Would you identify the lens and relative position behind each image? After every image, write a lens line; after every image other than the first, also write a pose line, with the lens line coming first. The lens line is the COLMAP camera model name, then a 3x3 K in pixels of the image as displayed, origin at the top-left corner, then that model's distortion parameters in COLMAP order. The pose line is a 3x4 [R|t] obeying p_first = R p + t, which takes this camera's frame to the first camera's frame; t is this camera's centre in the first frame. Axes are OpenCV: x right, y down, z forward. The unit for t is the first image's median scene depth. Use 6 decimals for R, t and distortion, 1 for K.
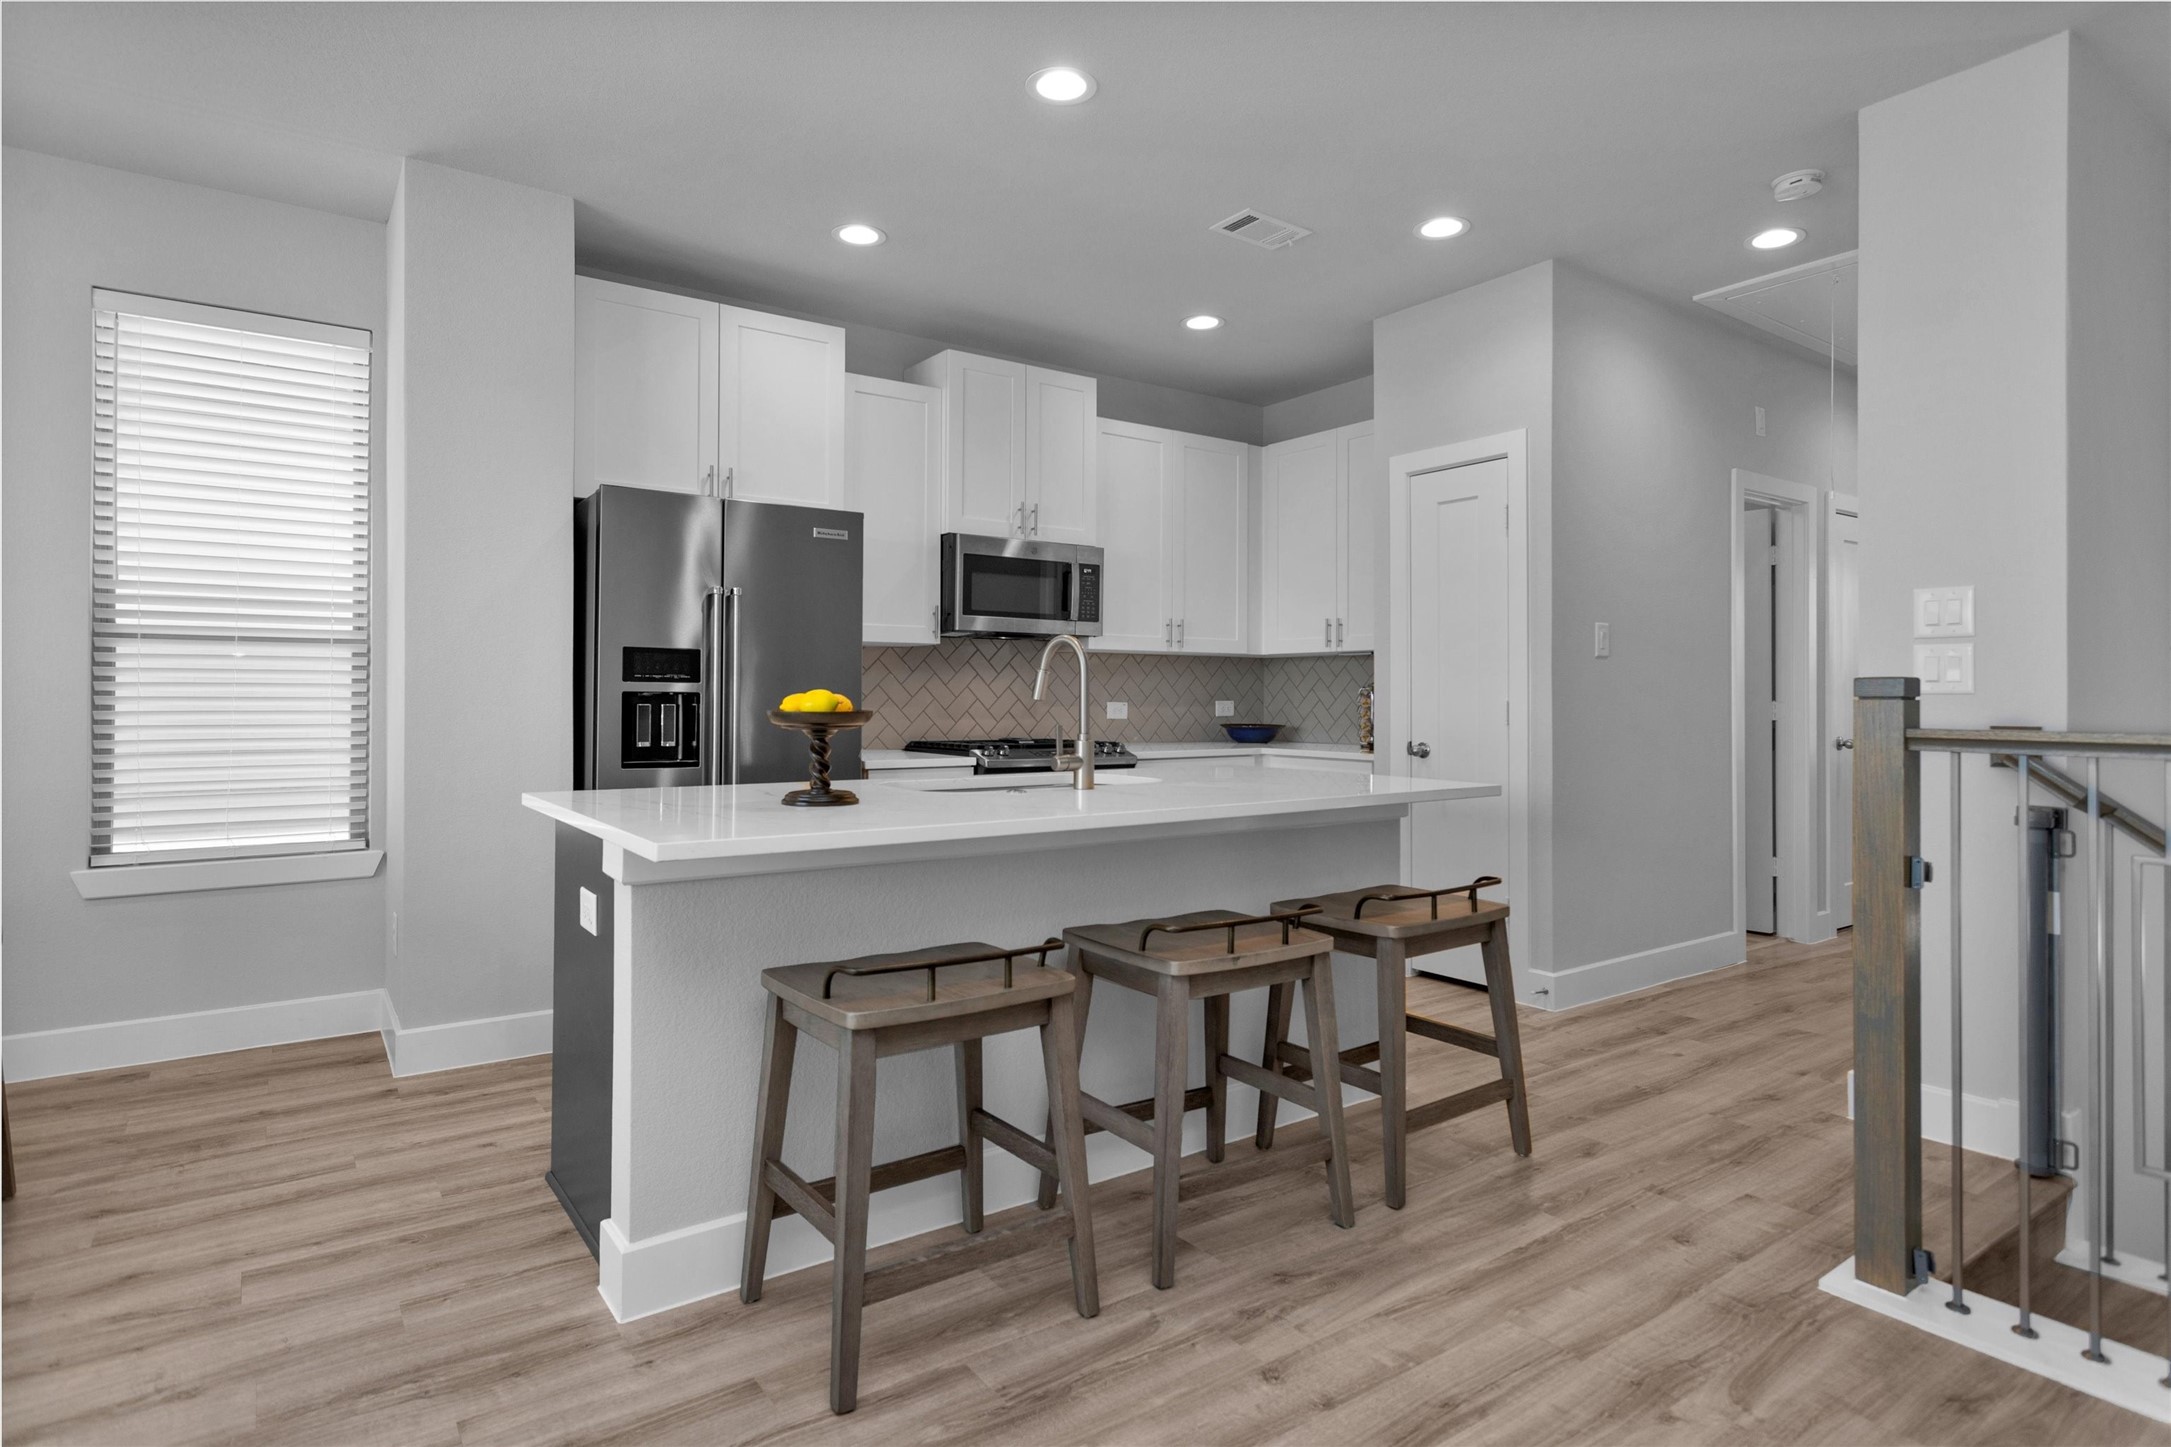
lens RADIAL K [[1143.1, 0, 1081.8], [0, 1143.1, 705.6], [0, 0, 1]] dist [-0.001783, -0.000727]
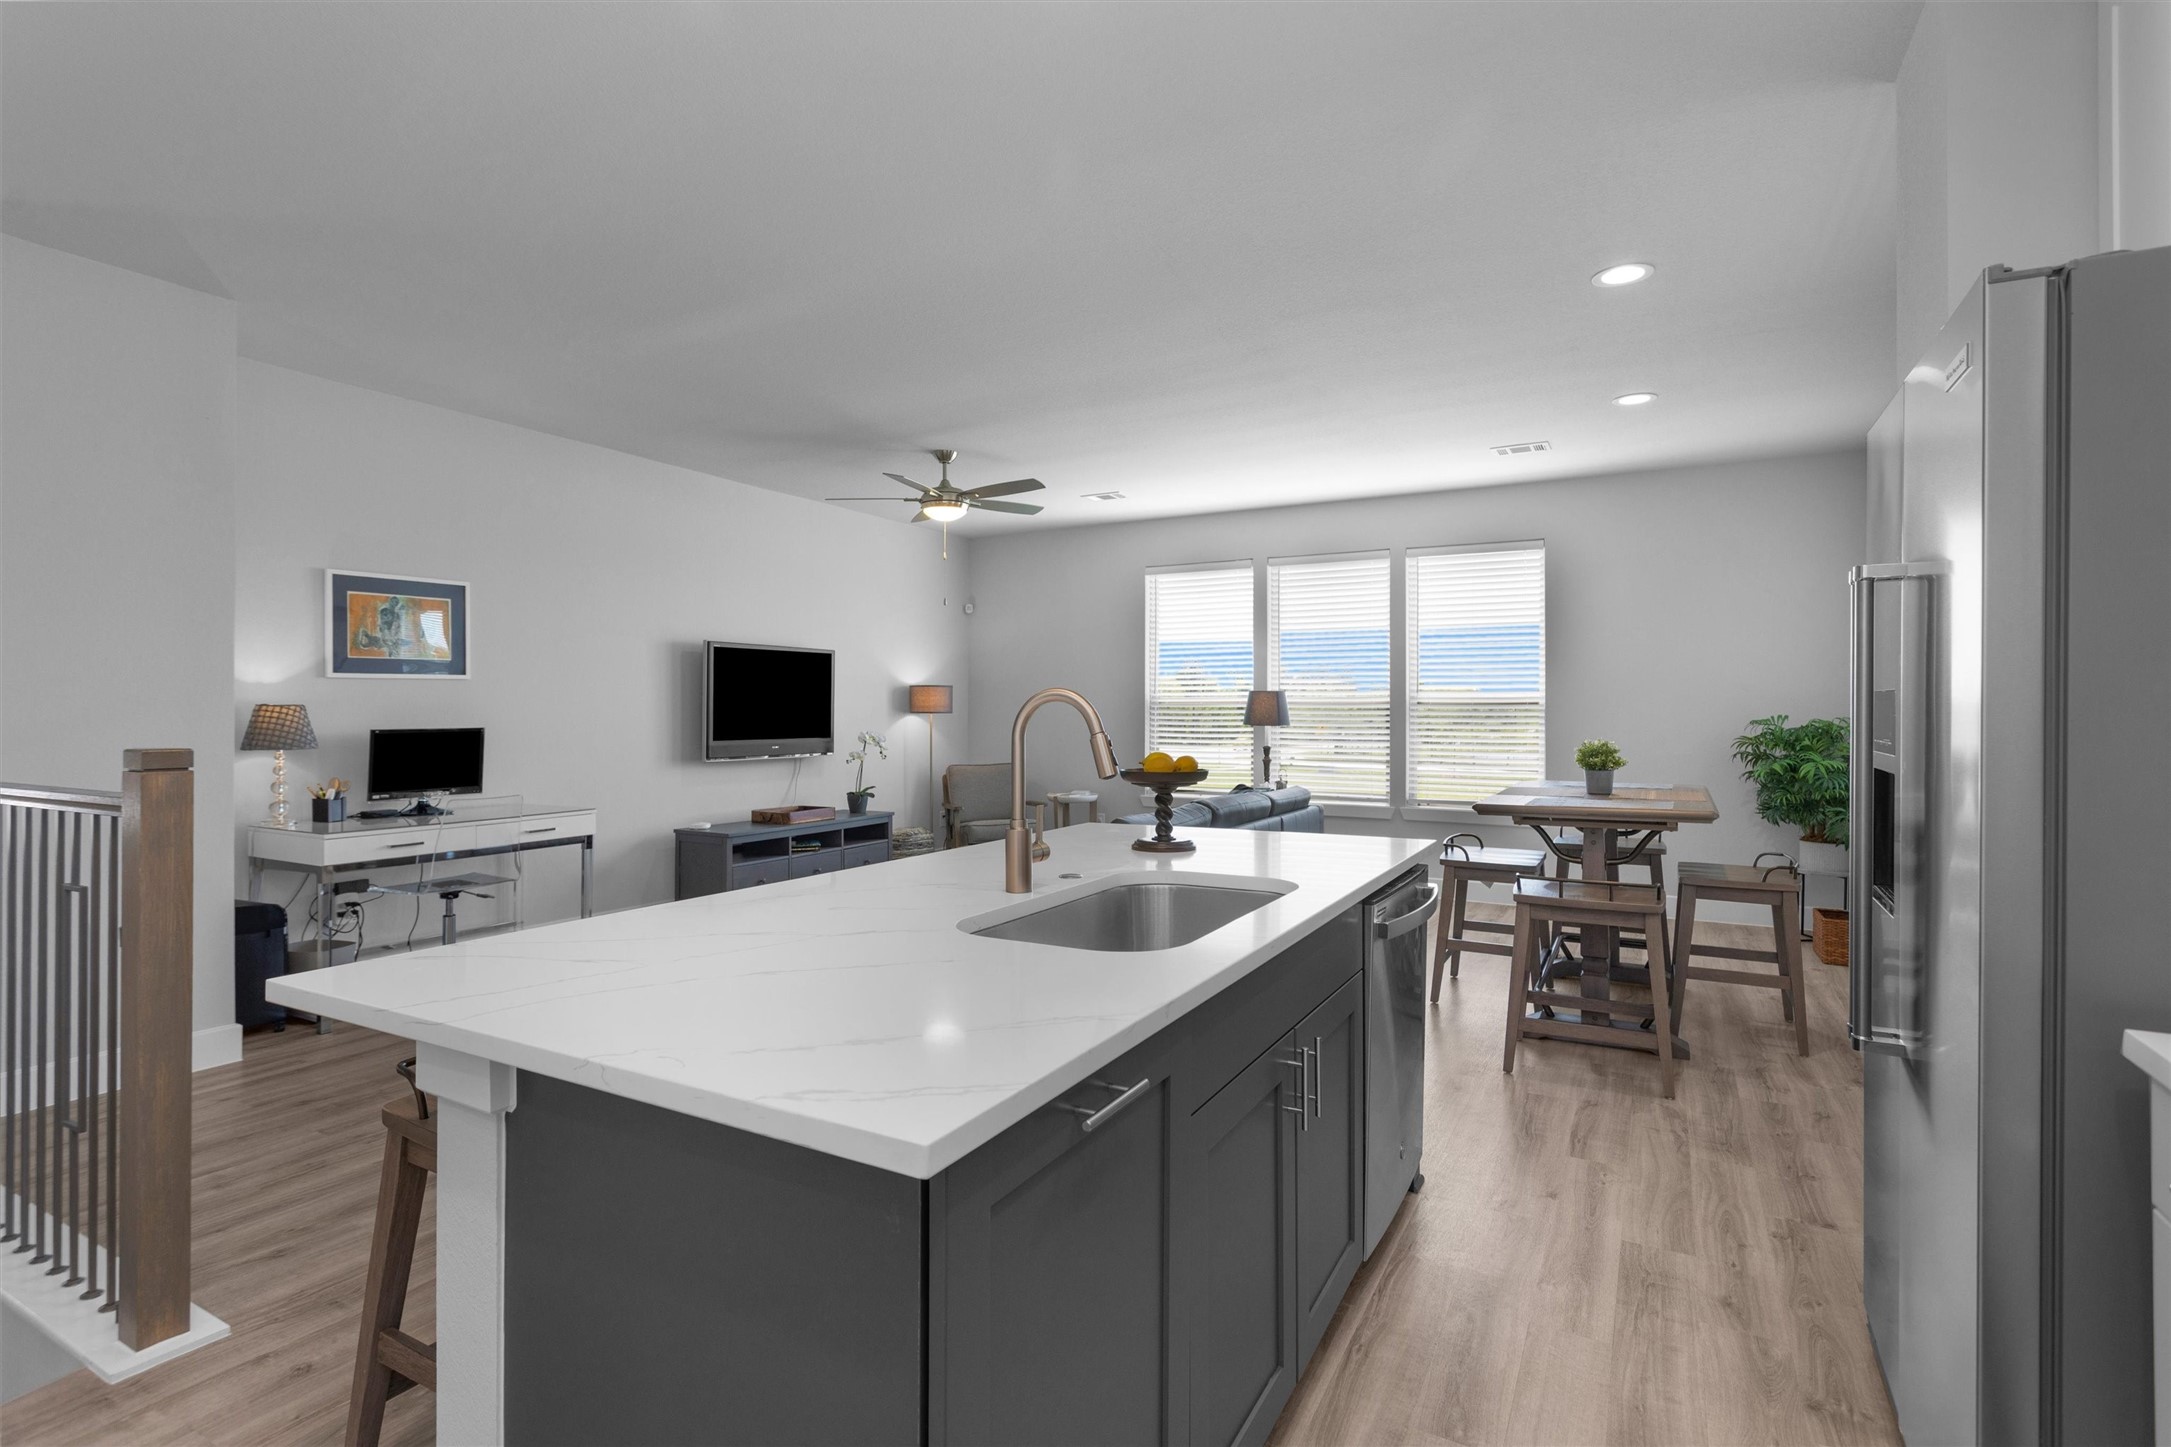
lens RADIAL K [[1023.0, 0, 1081.8], [0, 1023.0, 725.9], [0, 0, 1]] dist [0.000586, 0.001415]
pose [[-0.903242, 0.001670, -0.429129, 0.159141], [-0.006625, 0.999819, 0.017834, -0.032372], [0.429081, 0.018951, -0.903067, 1.013608]]
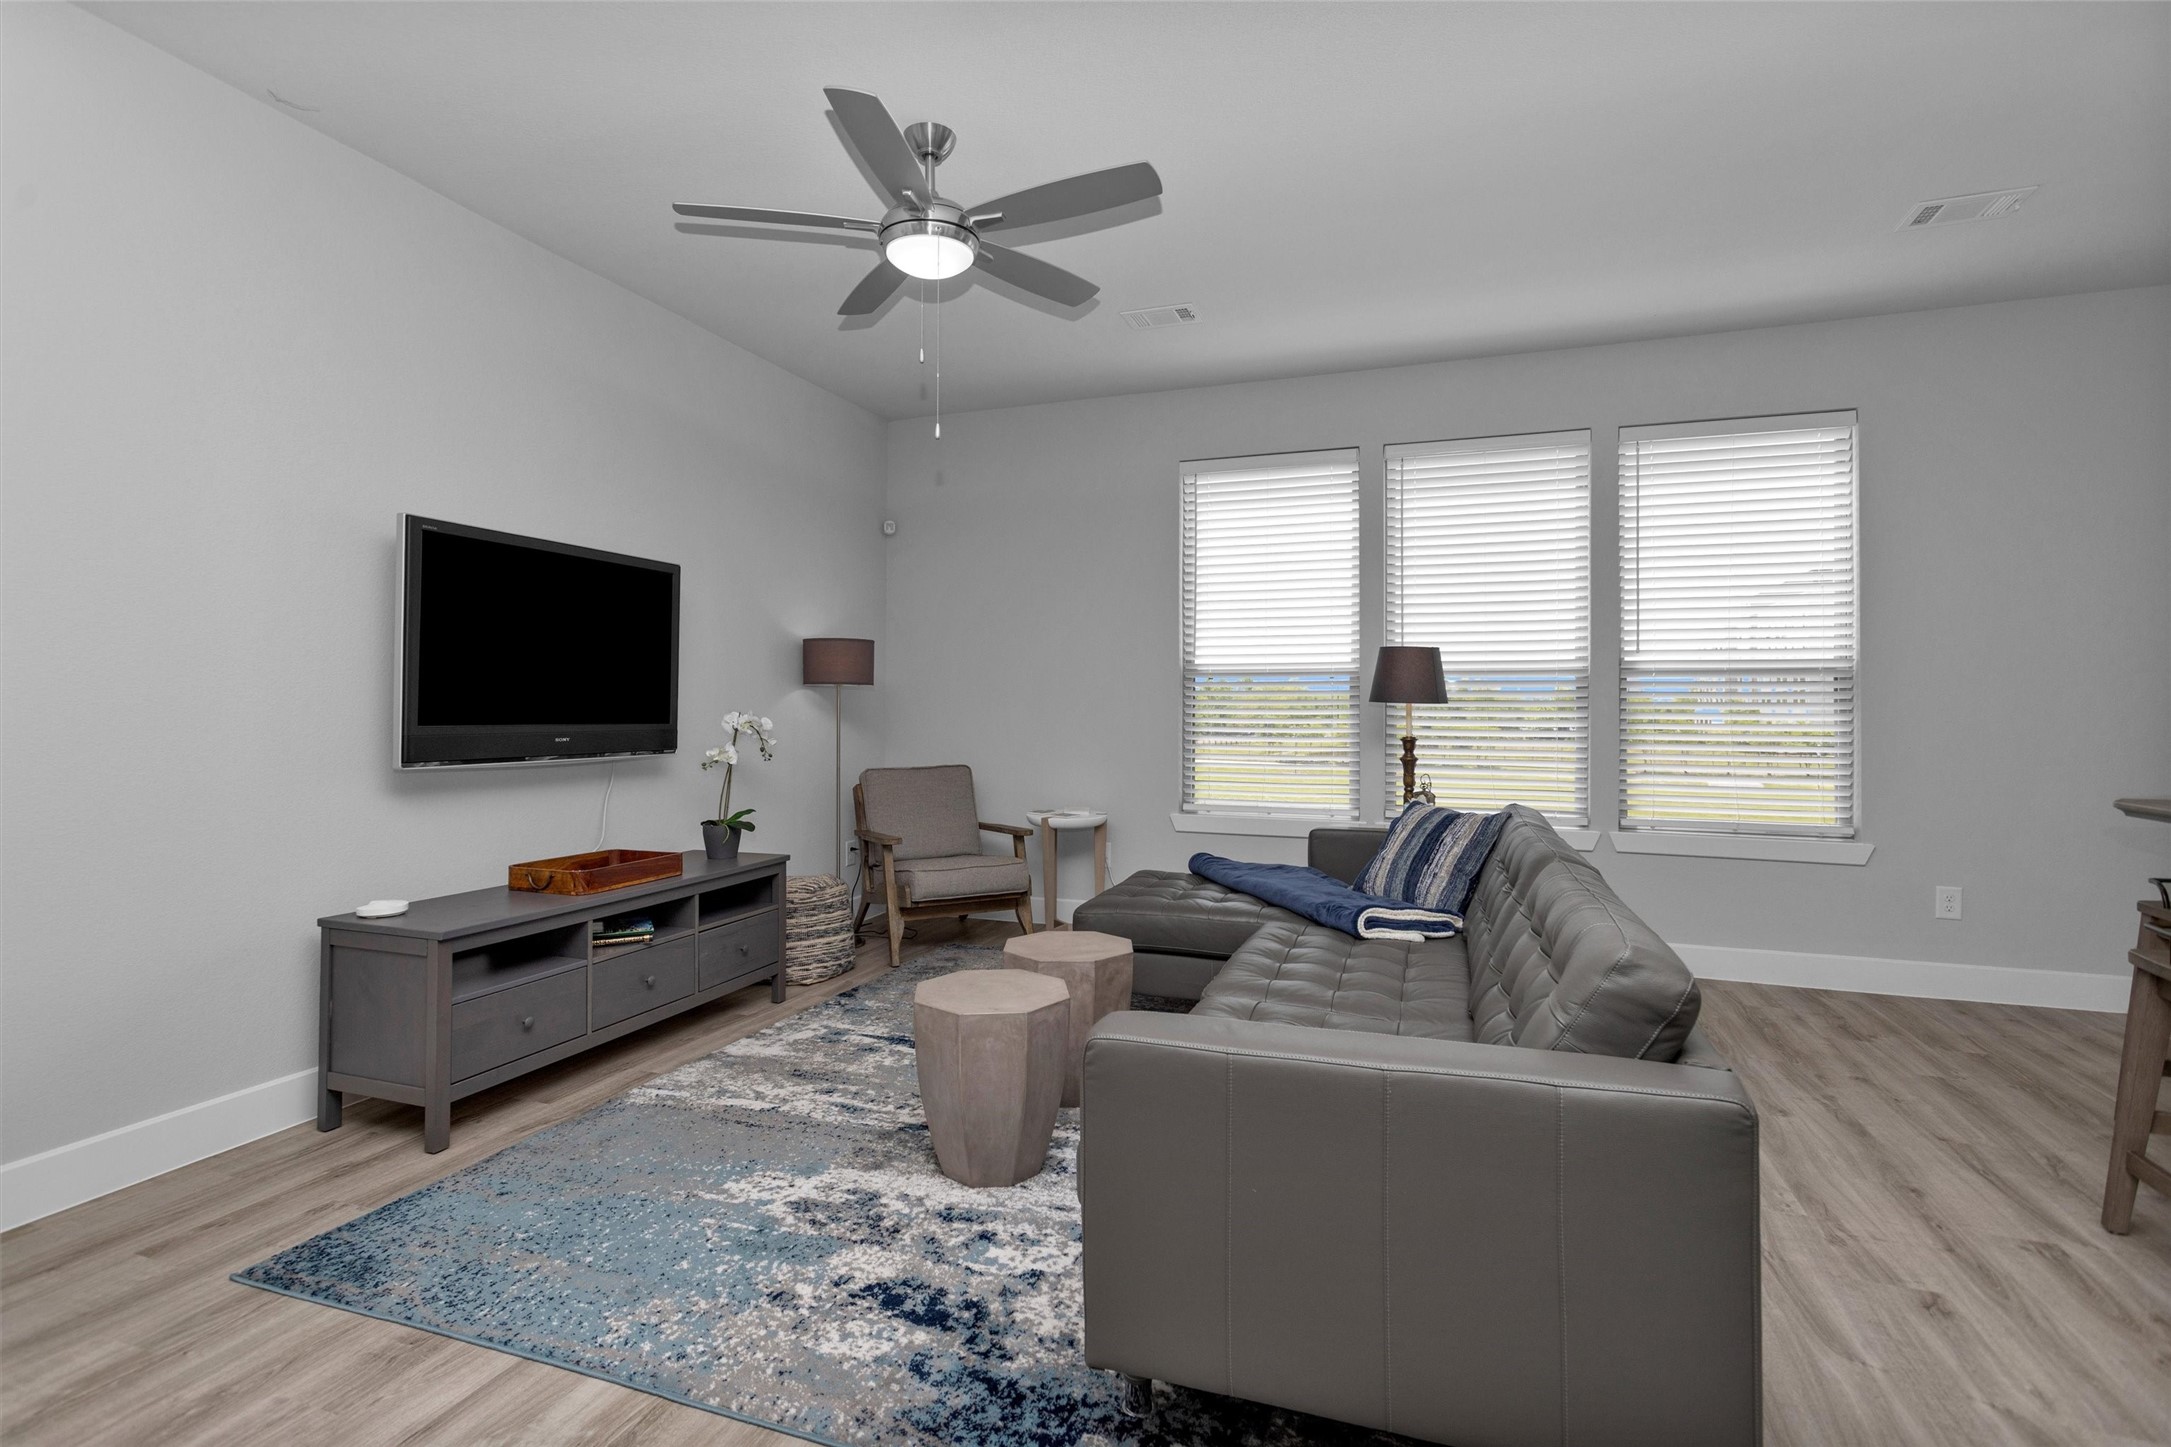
lens RADIAL K [[1023.0, 0, 1081.7], [0, 1023.0, 718.2], [0, 0, 1]] dist [0.000586, 0.001415]
pose [[-0.822426, -0.001391, -0.568871, 0.044049], [-0.010724, 0.999857, 0.013059, -0.003104], [0.568771, 0.016841, -0.822323, 0.359709]]
